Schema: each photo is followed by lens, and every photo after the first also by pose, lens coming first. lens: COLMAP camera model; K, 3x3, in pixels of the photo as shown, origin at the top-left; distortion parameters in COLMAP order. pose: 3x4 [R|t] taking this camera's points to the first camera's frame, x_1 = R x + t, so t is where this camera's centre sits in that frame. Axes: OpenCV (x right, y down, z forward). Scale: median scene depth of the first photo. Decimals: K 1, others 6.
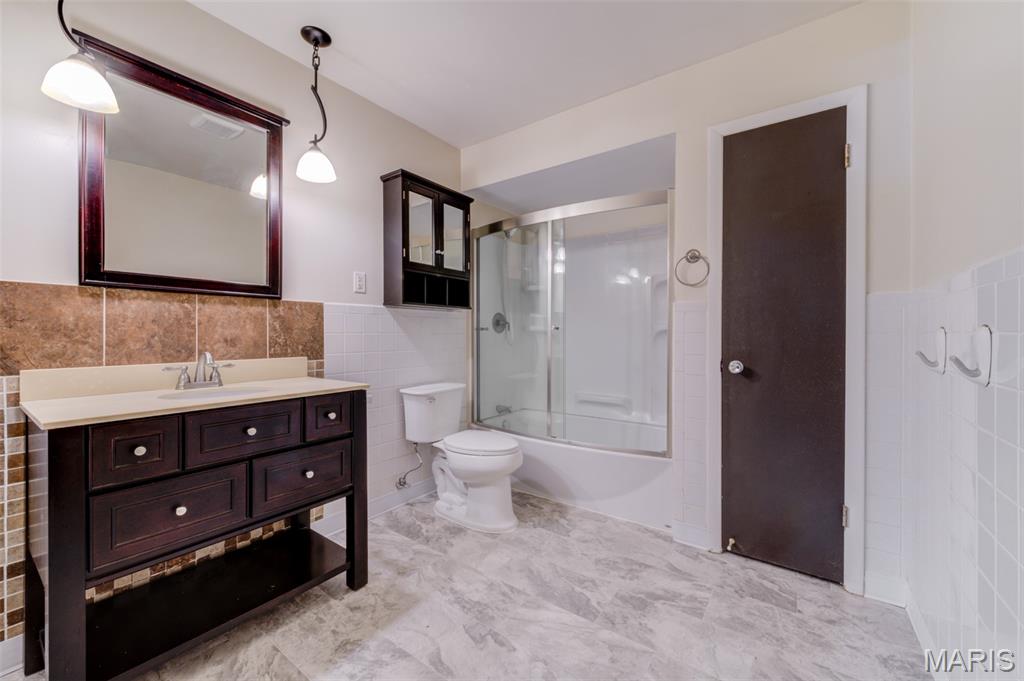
lens RADIAL K [[408.6, 0, 506.7], [0, 408.6, 336.3], [0, 0, 1]] dist [0.007680, -0.001827]
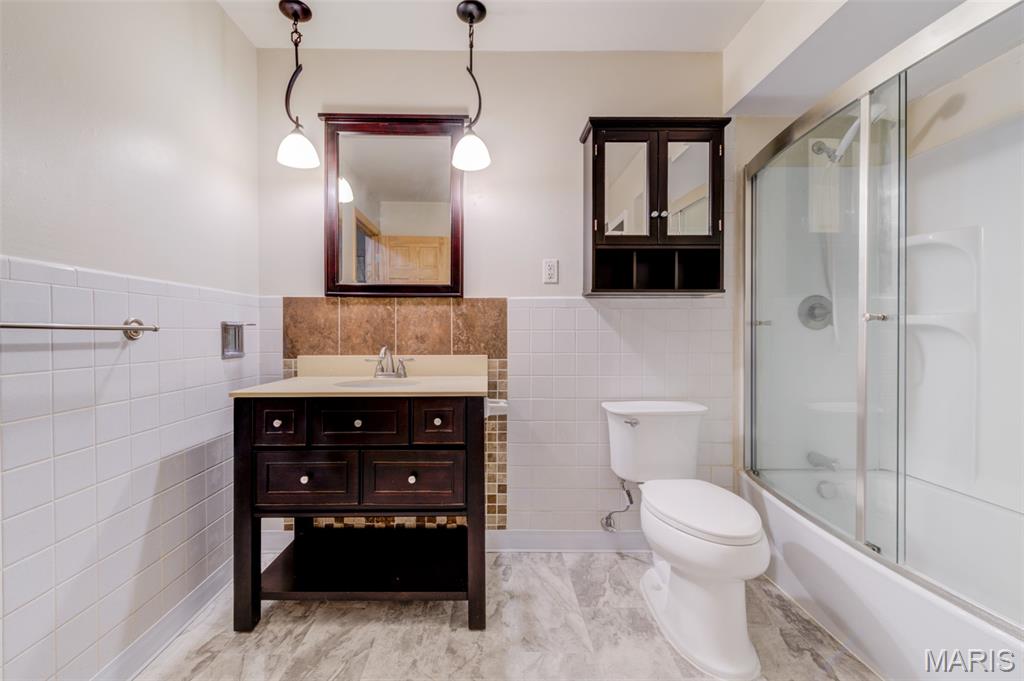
lens RADIAL K [[408.6, 0, 509.3], [0, 408.6, 336.9], [0, 0, 1]] dist [0.007680, -0.001827]
pose [[0.593279, 0.005193, -0.804981, 0.329310], [-0.003872, 0.999986, 0.003597, 0.003835], [0.804988, 0.000983, 0.593290, 0.498584]]
